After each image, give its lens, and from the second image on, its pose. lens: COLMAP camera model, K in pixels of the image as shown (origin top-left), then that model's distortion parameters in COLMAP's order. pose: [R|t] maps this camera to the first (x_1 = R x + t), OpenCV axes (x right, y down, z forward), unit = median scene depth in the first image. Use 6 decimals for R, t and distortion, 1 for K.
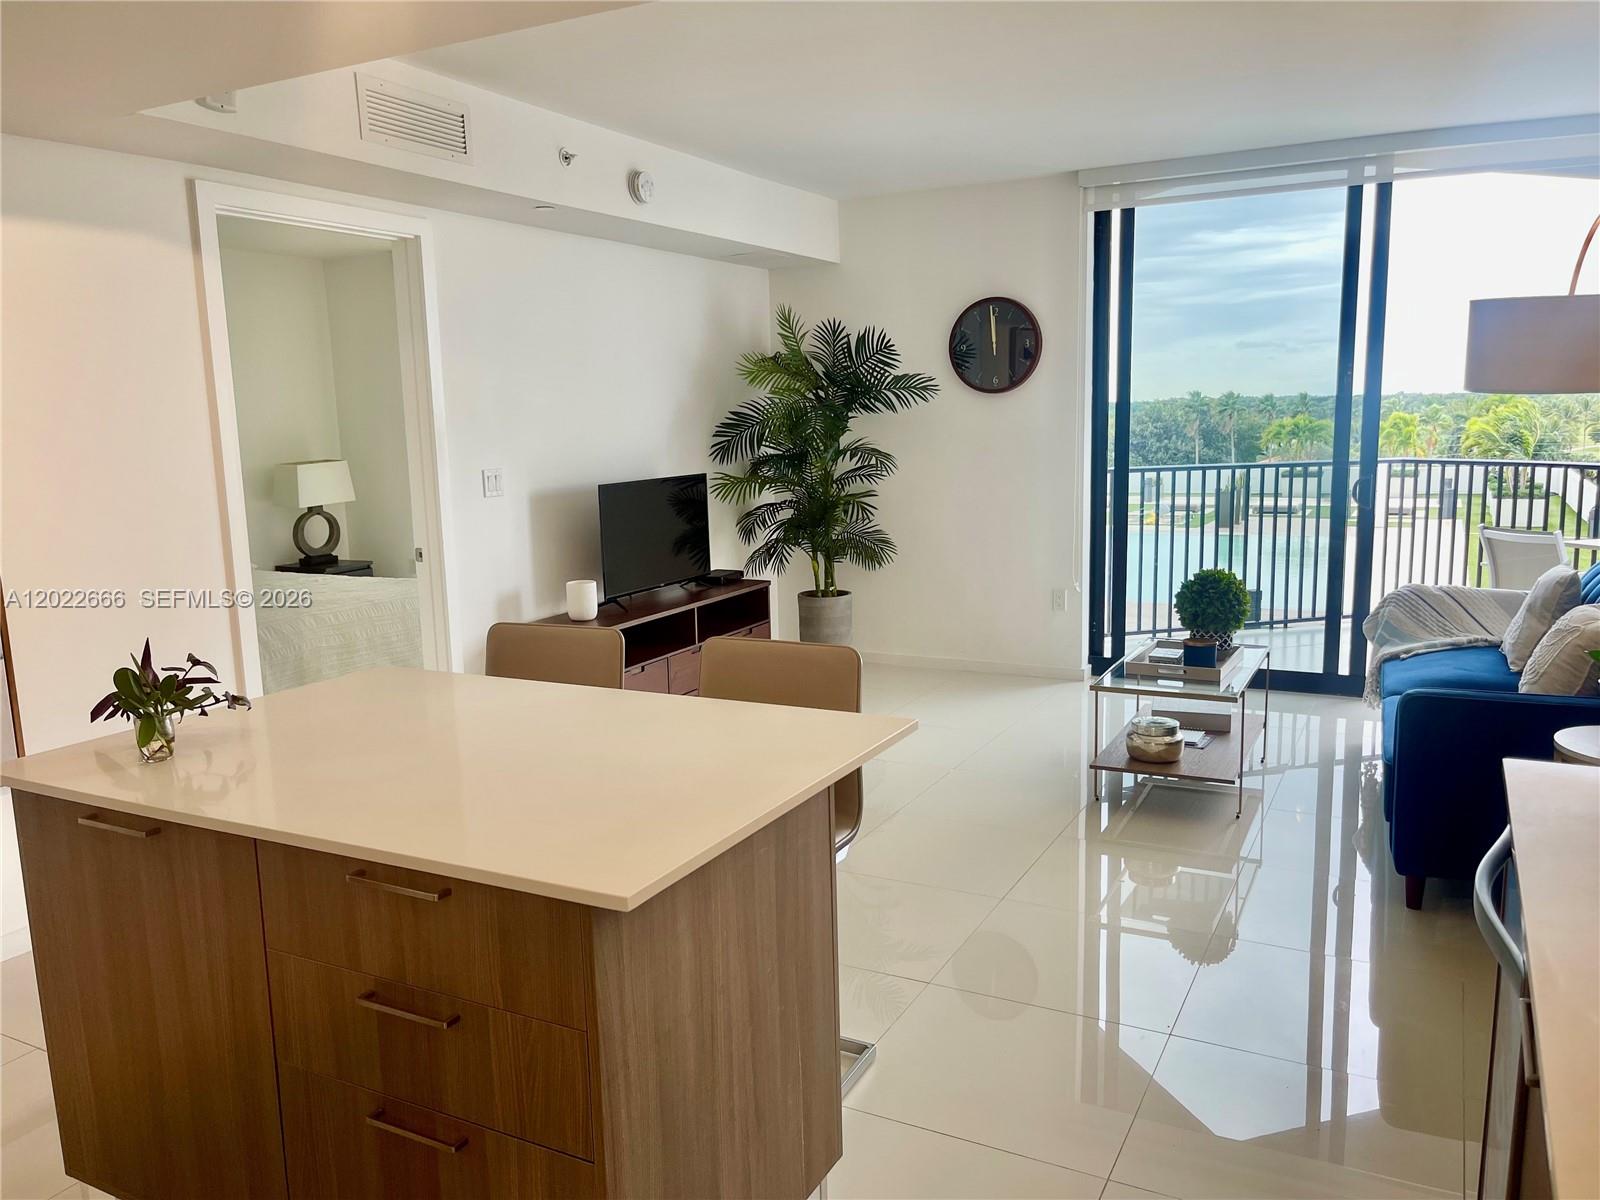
lens RADIAL K [[1213.5, 0, 800.0], [0, 1213.5, 600.0], [0, 0, 1]] dist [-0.001697, -0.000524]
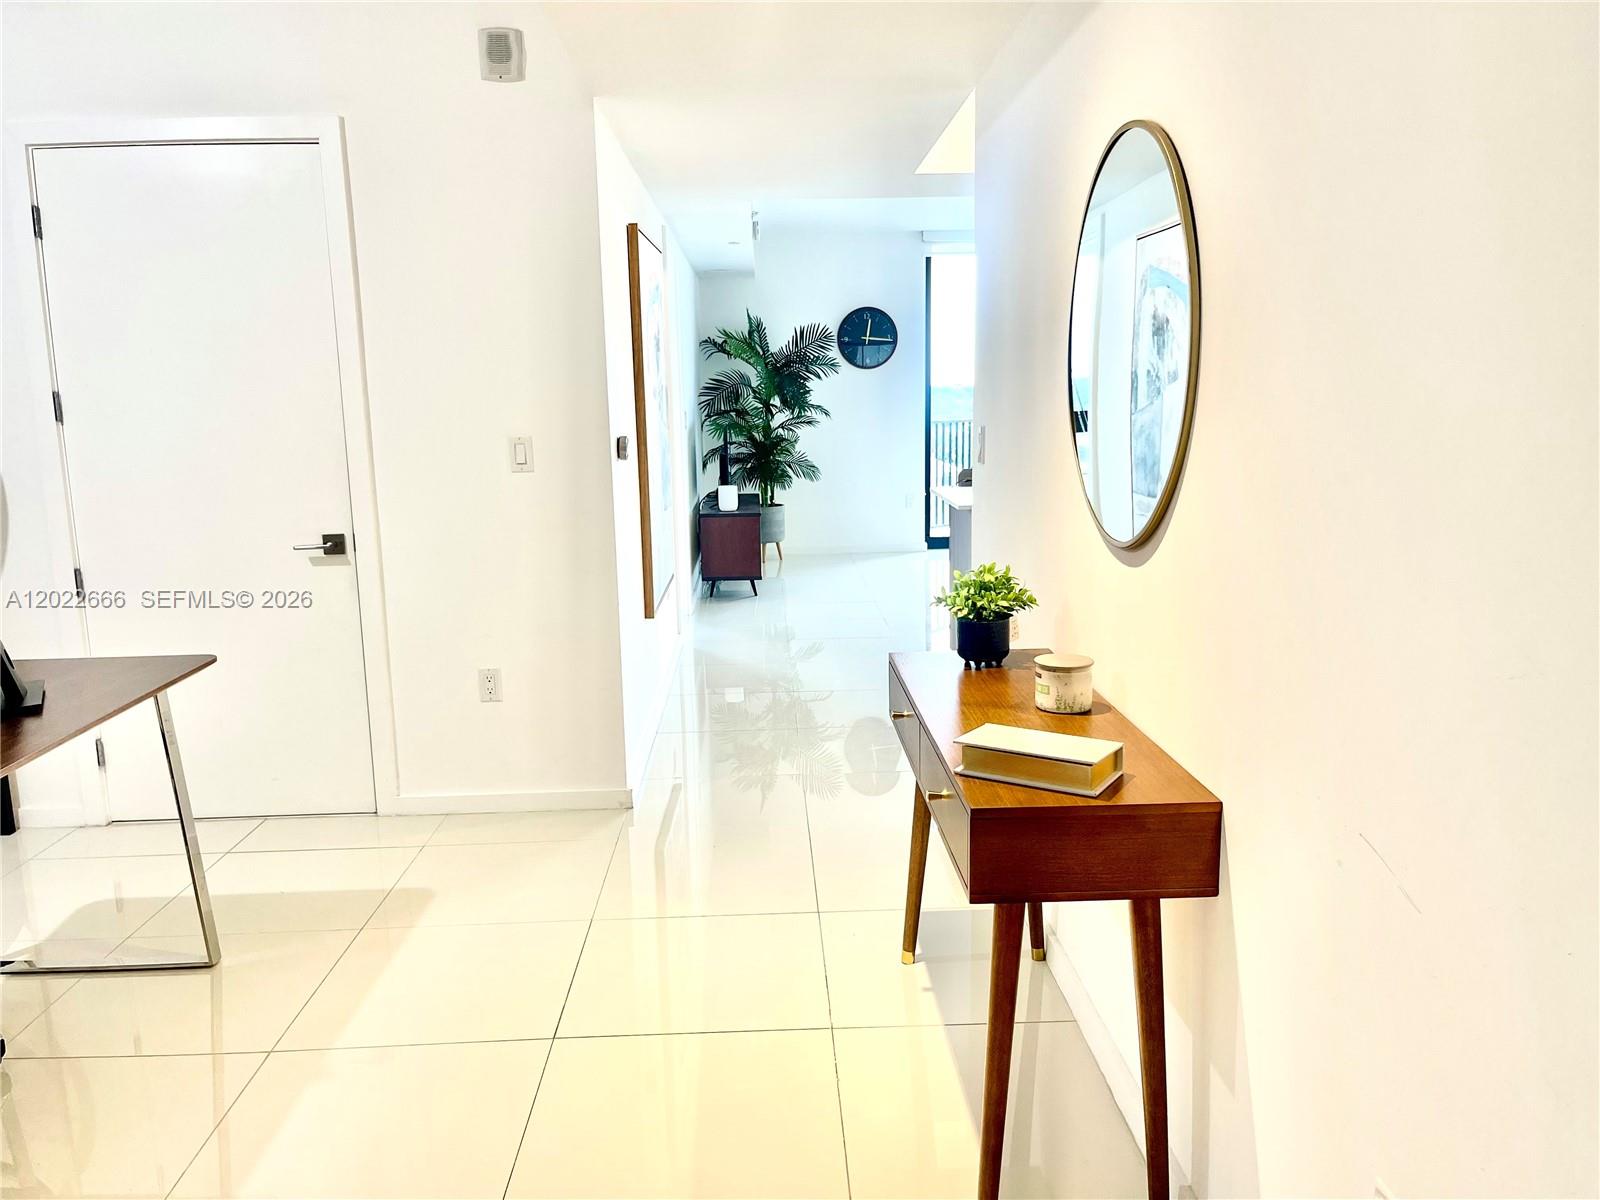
lens RADIAL K [[1213.5, 0, 800.0], [0, 1213.5, 600.0], [0, 0, 1]] dist [-0.001697, -0.000524]
pose [[0.866306, -0.074093, 0.493988, -0.699253], [0.080187, 0.996740, 0.008876, 0.101841], [-0.493035, 0.031922, 0.869424, -0.292872]]
